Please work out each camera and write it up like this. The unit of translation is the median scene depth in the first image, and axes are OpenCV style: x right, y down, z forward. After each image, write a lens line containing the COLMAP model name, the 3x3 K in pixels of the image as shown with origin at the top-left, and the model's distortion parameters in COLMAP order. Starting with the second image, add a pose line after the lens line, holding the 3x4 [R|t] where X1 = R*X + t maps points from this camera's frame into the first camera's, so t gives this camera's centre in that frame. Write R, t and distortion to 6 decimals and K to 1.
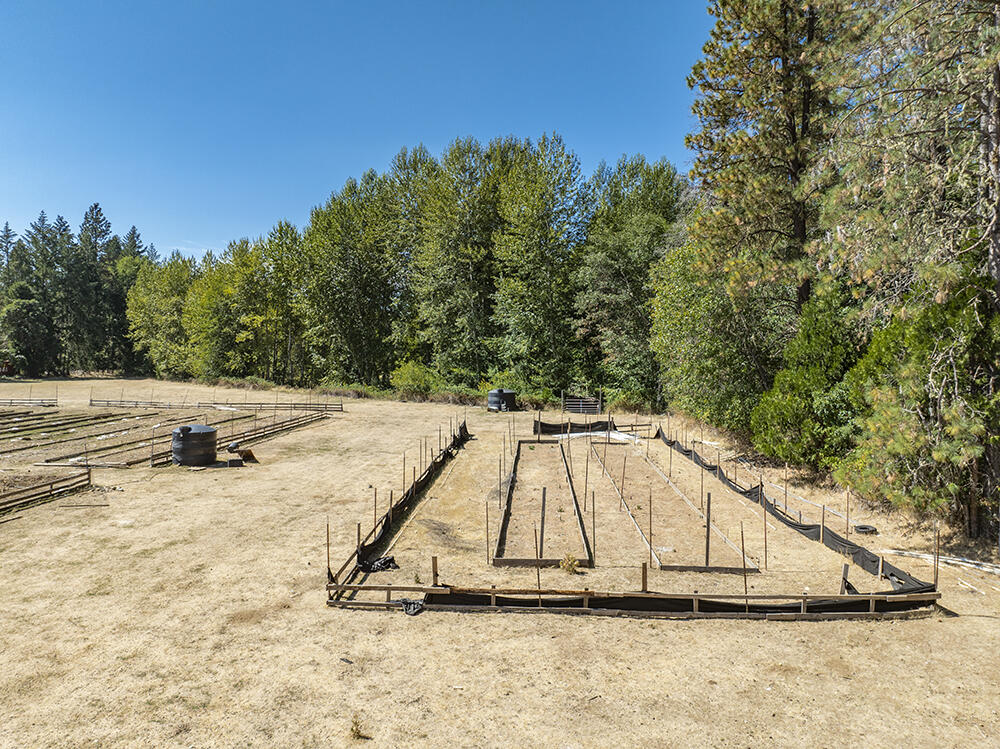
lens RADIAL K [[708.1, 0, 499.9], [0, 708.1, 372.9], [0, 0, 1]] dist [-0.046612, 0.023462]
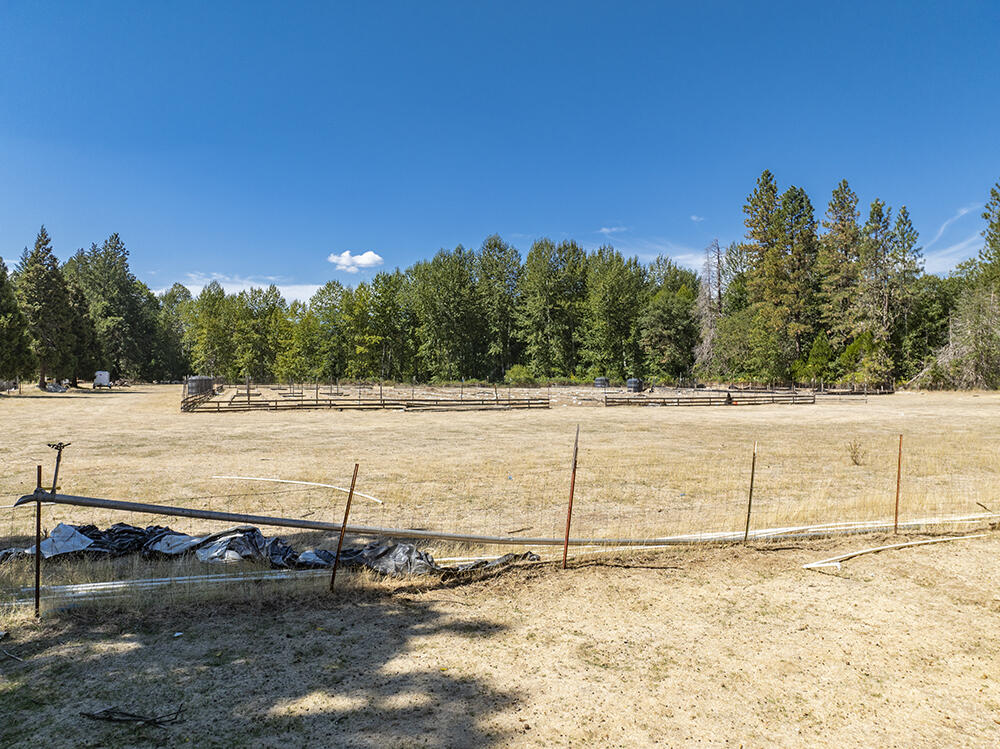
lens RADIAL K [[708.1, 0, 499.9], [0, 708.1, 372.9], [0, 0, 1]] dist [-0.046612, 0.023462]
pose [[0.909530, 0.001243, 0.415636, -0.895998], [0.014106, 0.999327, -0.033857, 0.060436], [-0.415398, 0.036656, 0.908901, -0.549191]]
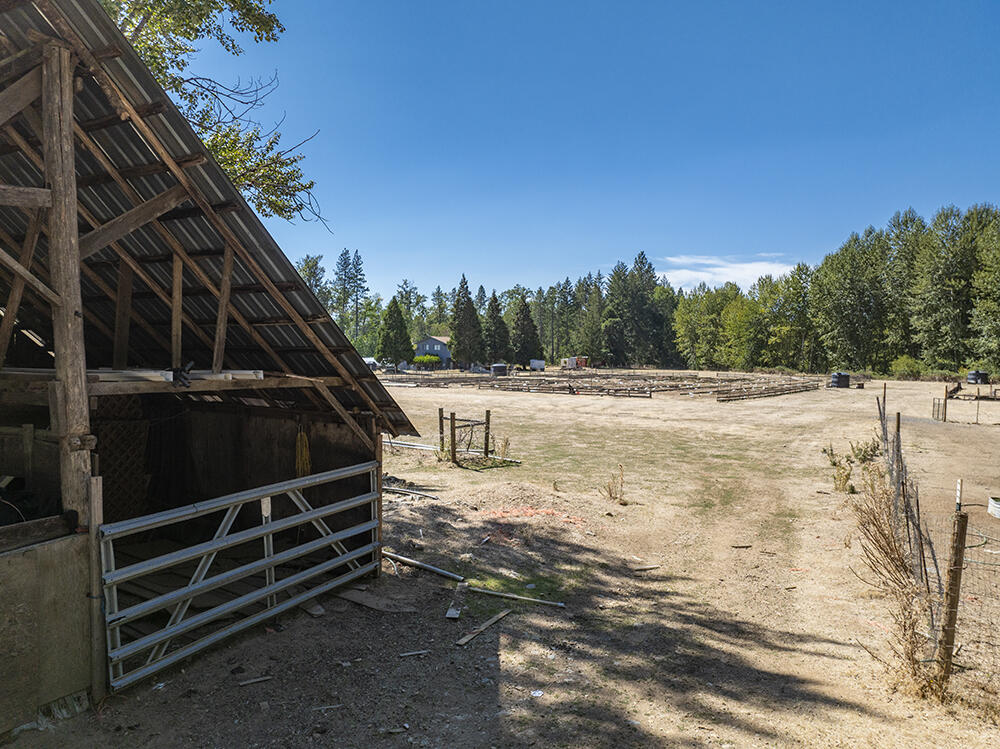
lens RADIAL K [[708.1, 0, 499.9], [0, 708.1, 372.9], [0, 0, 1]] dist [-0.046612, 0.023462]
pose [[0.842574, 0.016658, -0.538323, -0.051281], [-0.023897, 0.999694, -0.006468, 0.054325], [0.538051, 0.018314, 0.842714, -0.765681]]
